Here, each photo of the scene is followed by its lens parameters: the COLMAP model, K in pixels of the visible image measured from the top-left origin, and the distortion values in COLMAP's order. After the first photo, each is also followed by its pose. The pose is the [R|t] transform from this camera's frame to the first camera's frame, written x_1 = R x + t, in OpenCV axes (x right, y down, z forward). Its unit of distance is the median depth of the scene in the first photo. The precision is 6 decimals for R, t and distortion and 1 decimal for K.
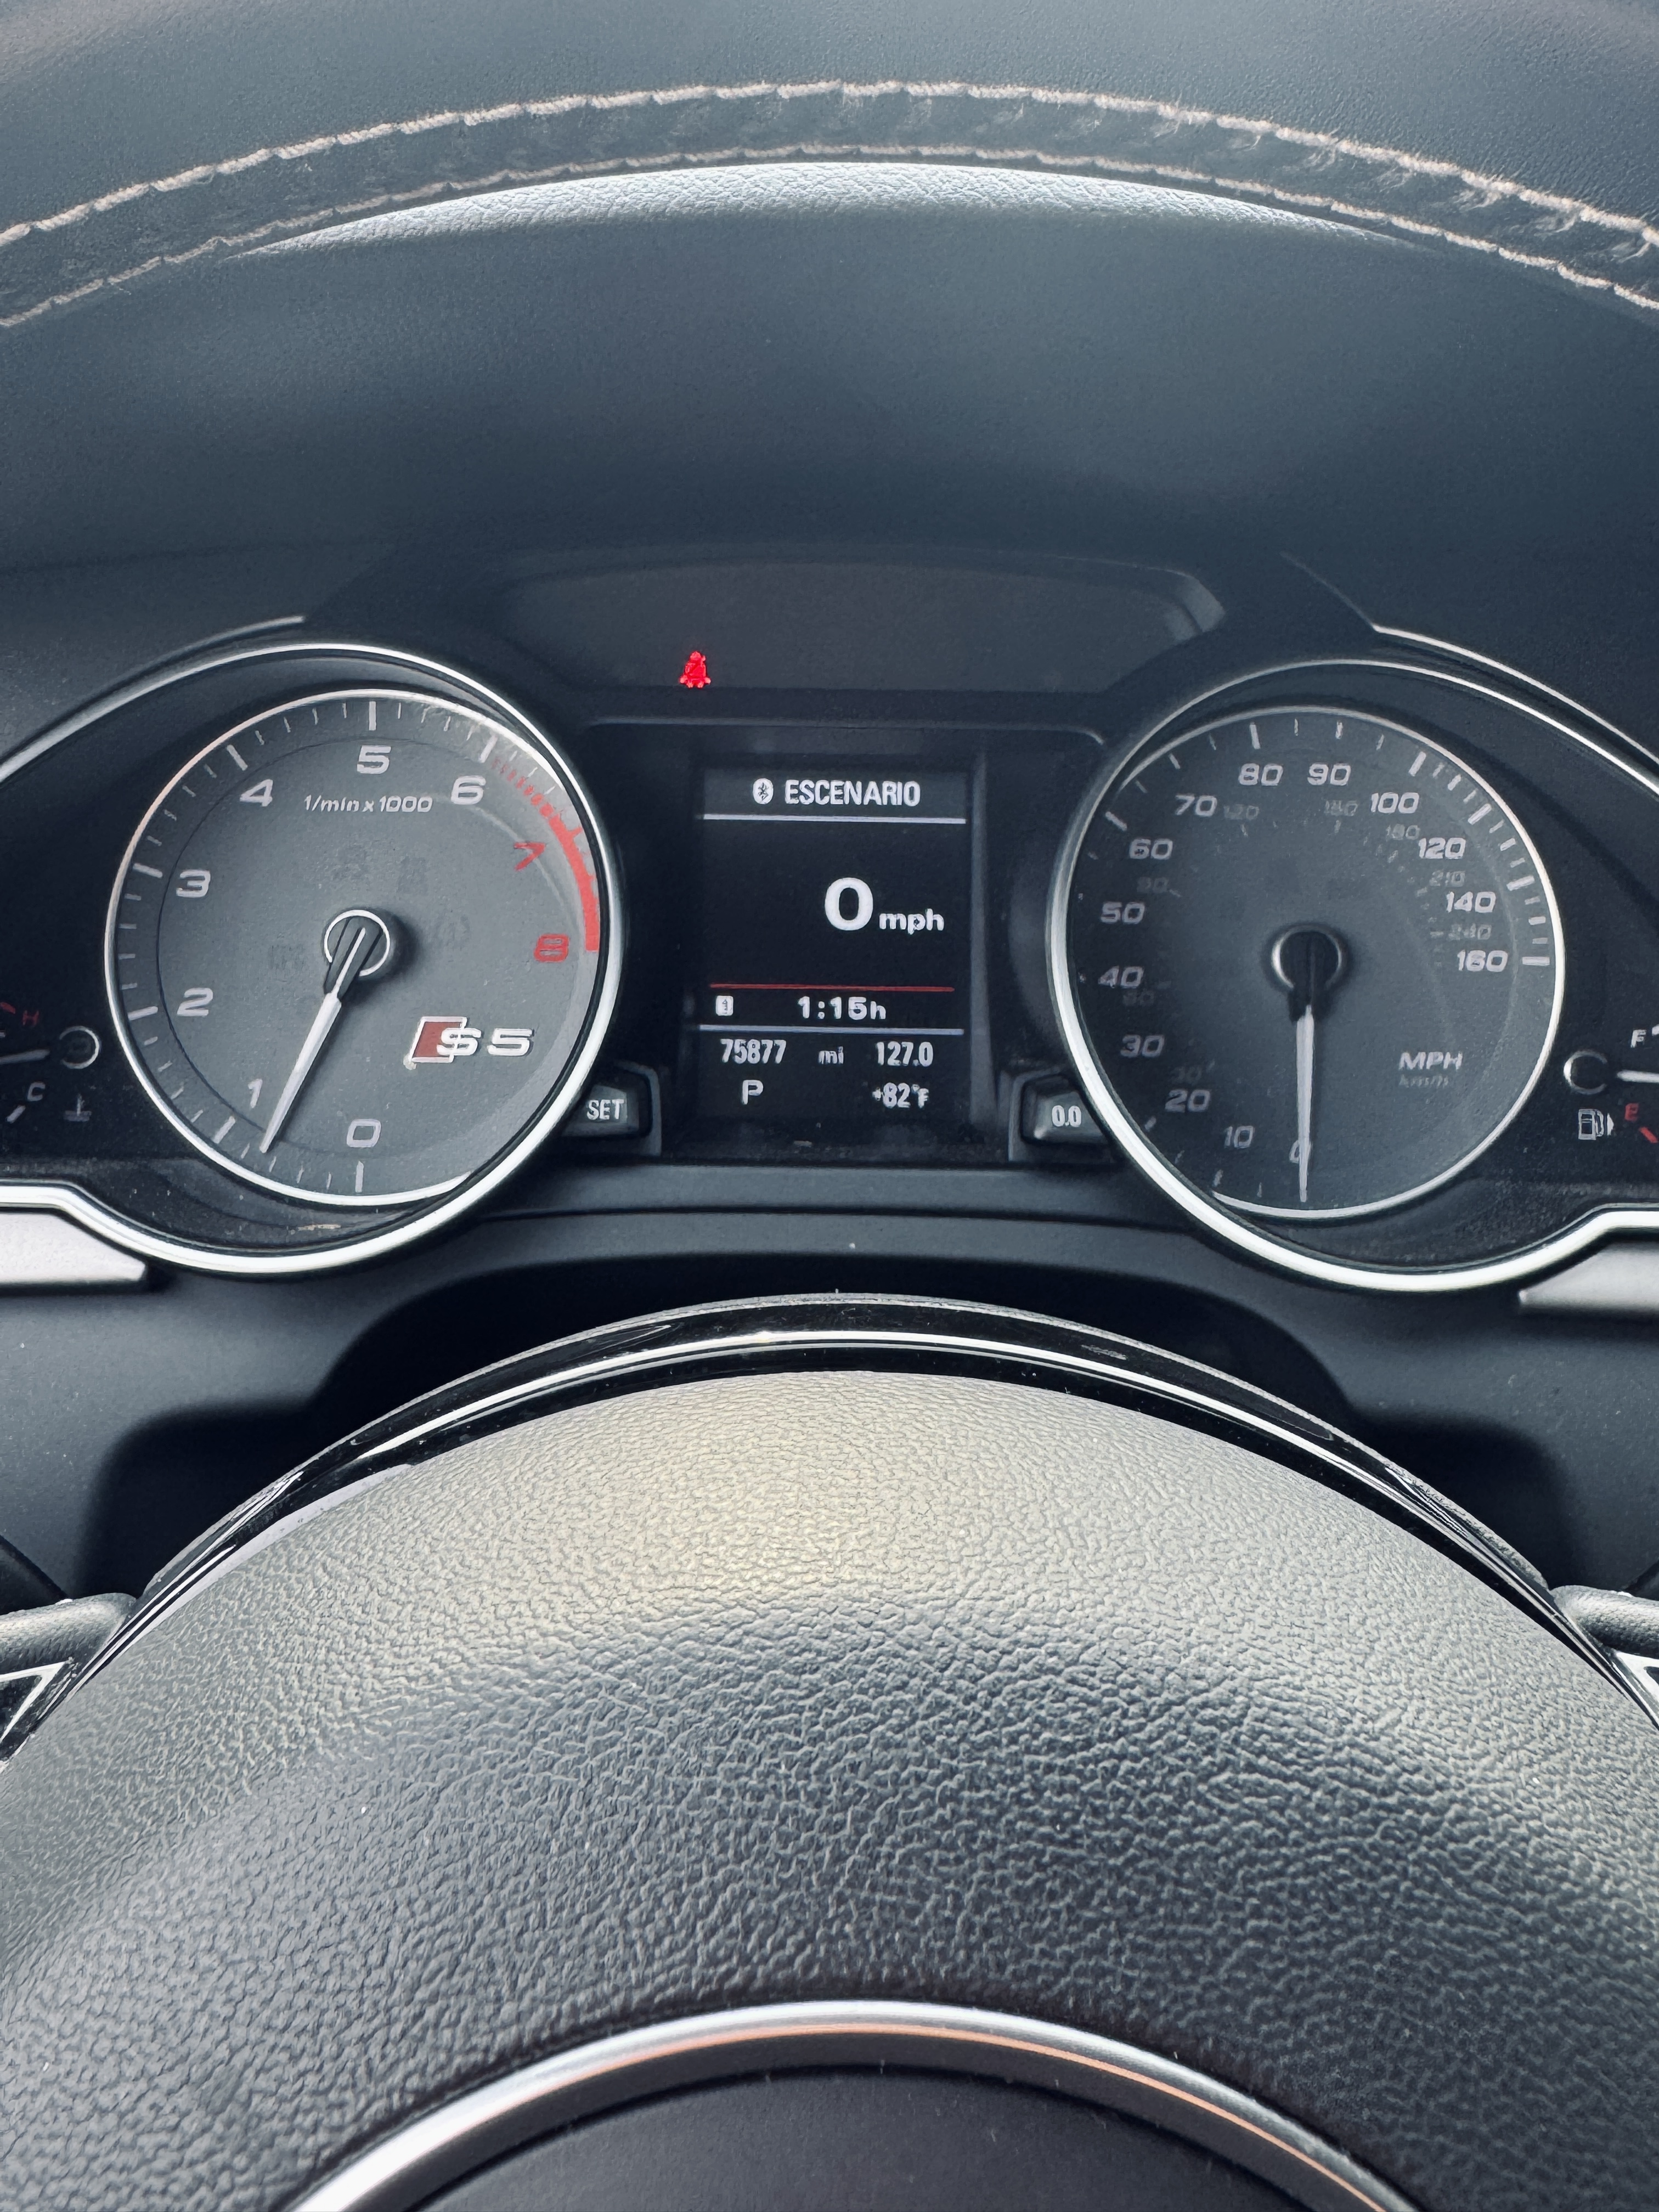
lens RADIAL K [[1977.5, 0, 828.2], [0, 1977.5, 1103.1], [0, 0, 1]] dist [-0.006045, -0.000612]
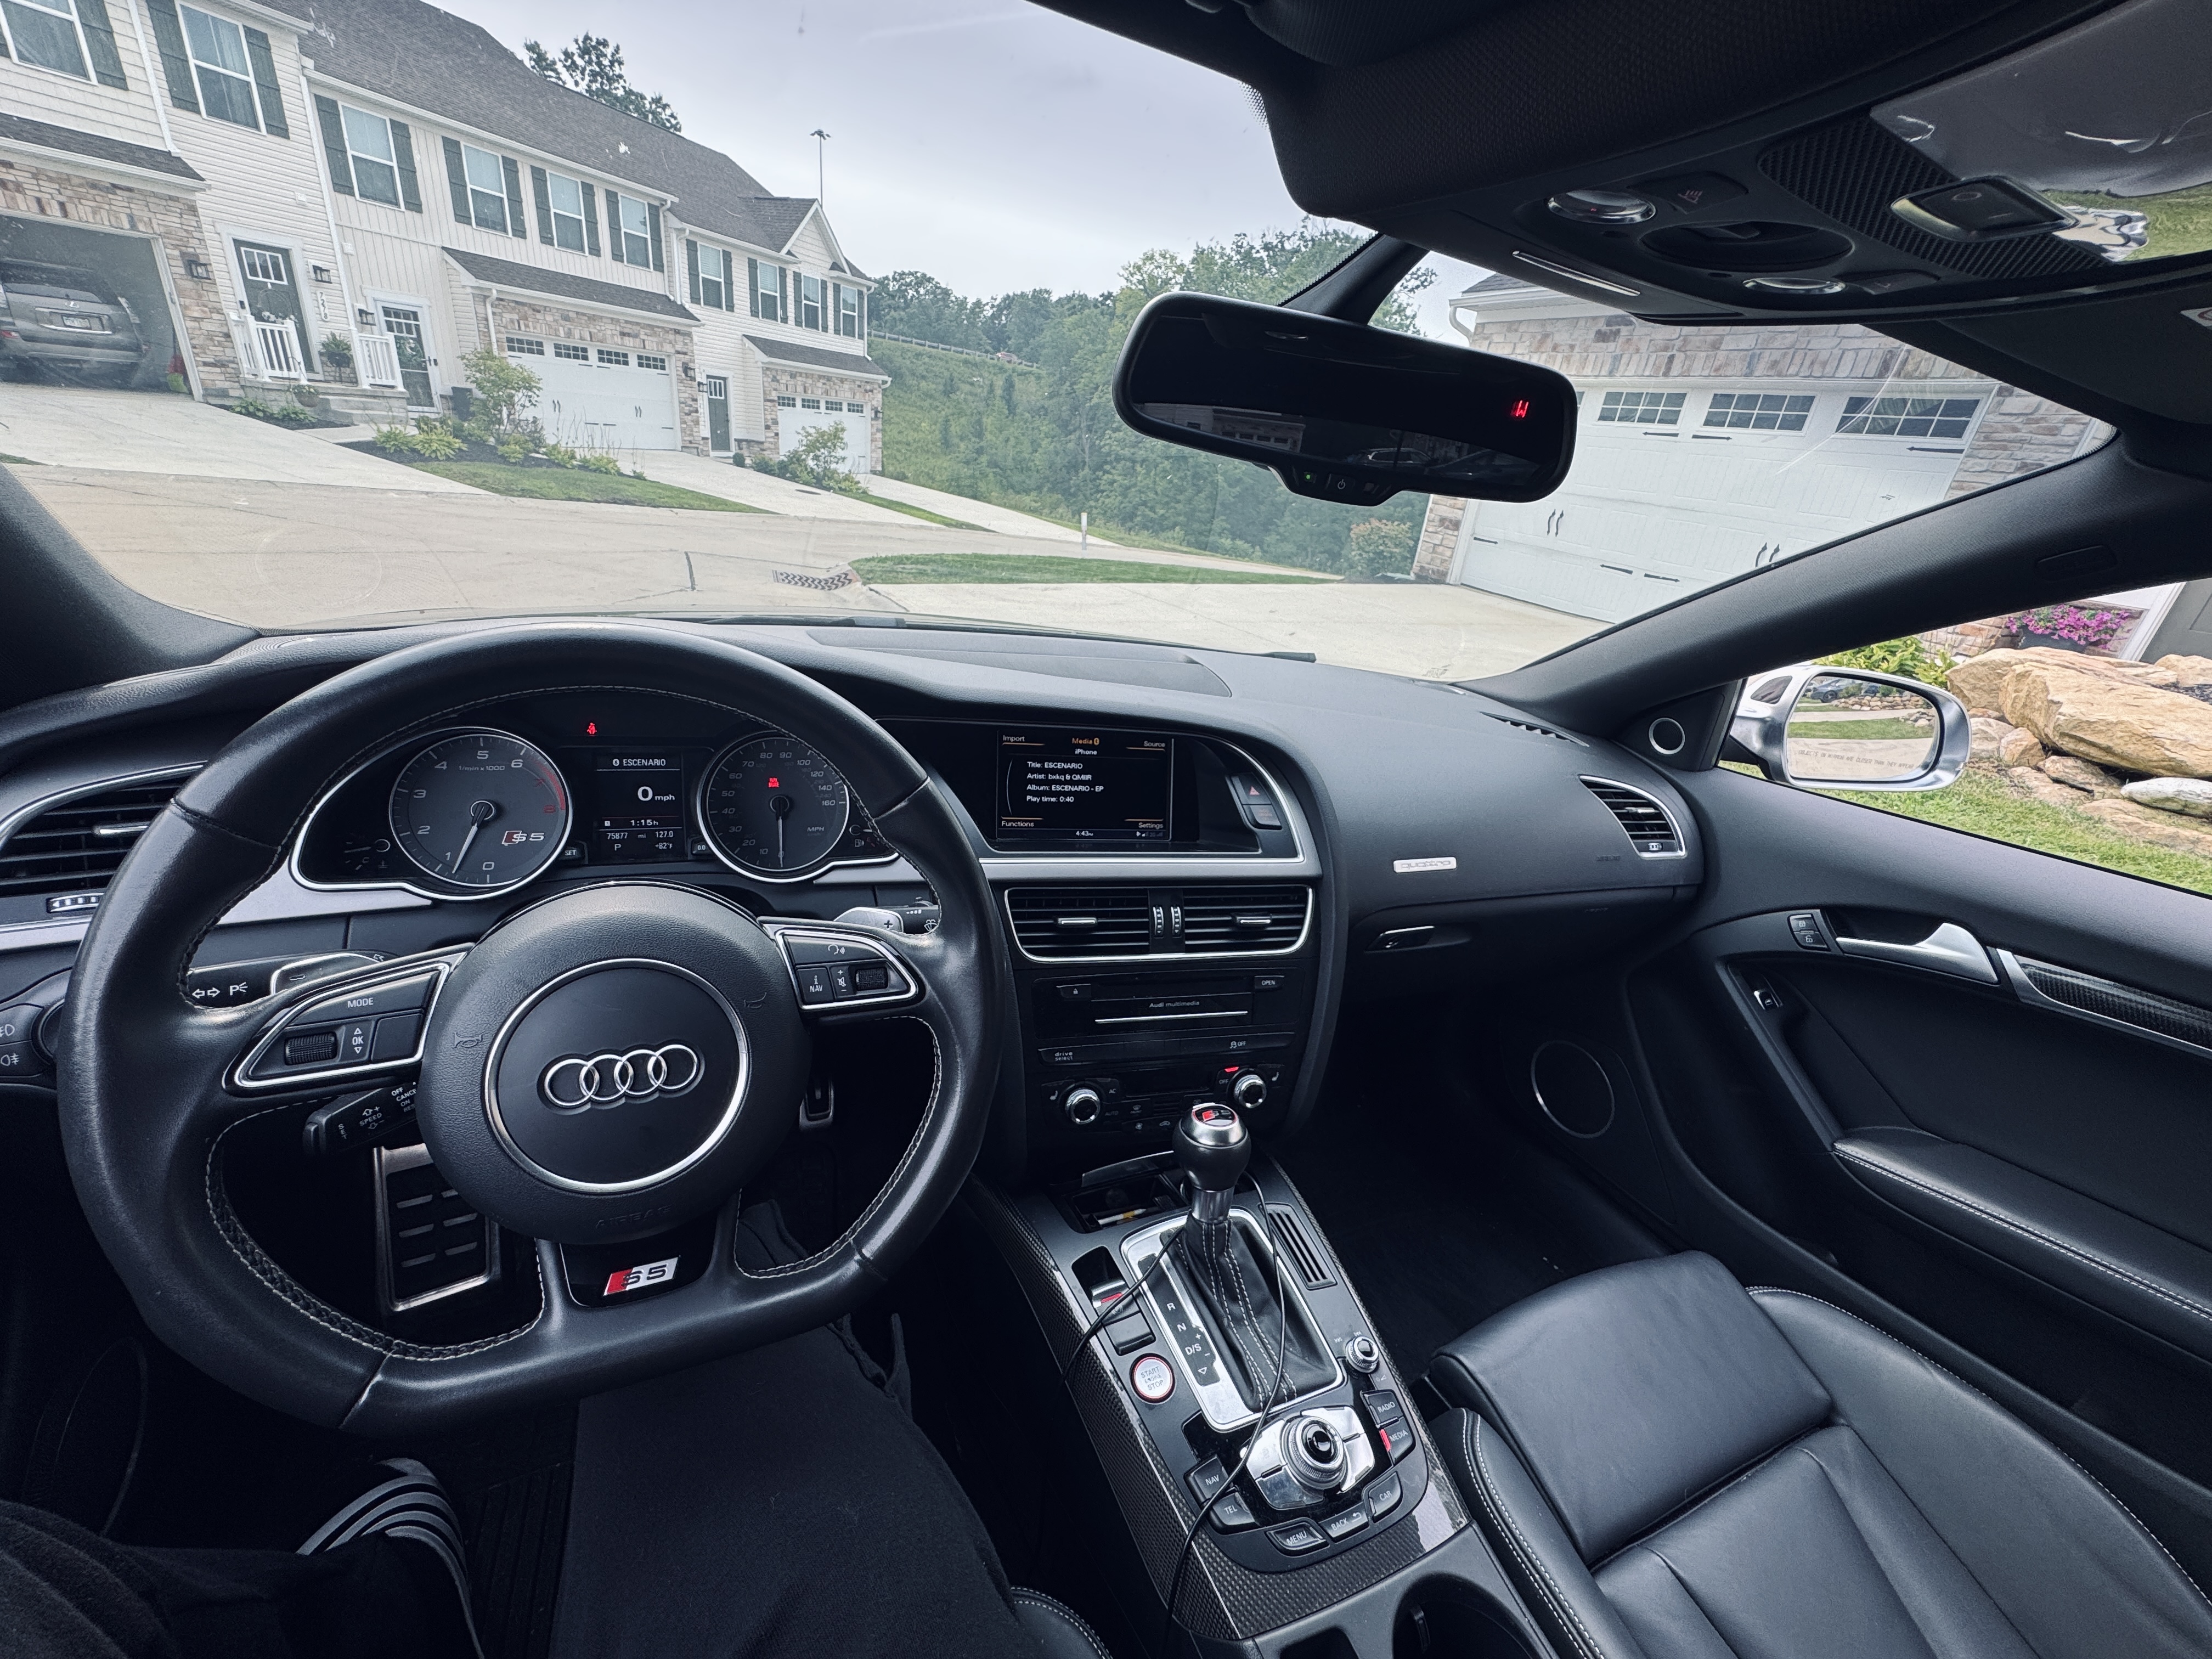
lens RADIAL K [[884.6, 0, 1097.0], [0, 884.6, 834.4], [0, 0, 1]] dist [0.004271, -0.000458]
pose [[0.906477, -0.051696, 0.419079, 0.076748], [0.058779, 0.998263, -0.003996, 0.027884], [-0.418144, 0.028255, 0.907941, -0.802544]]
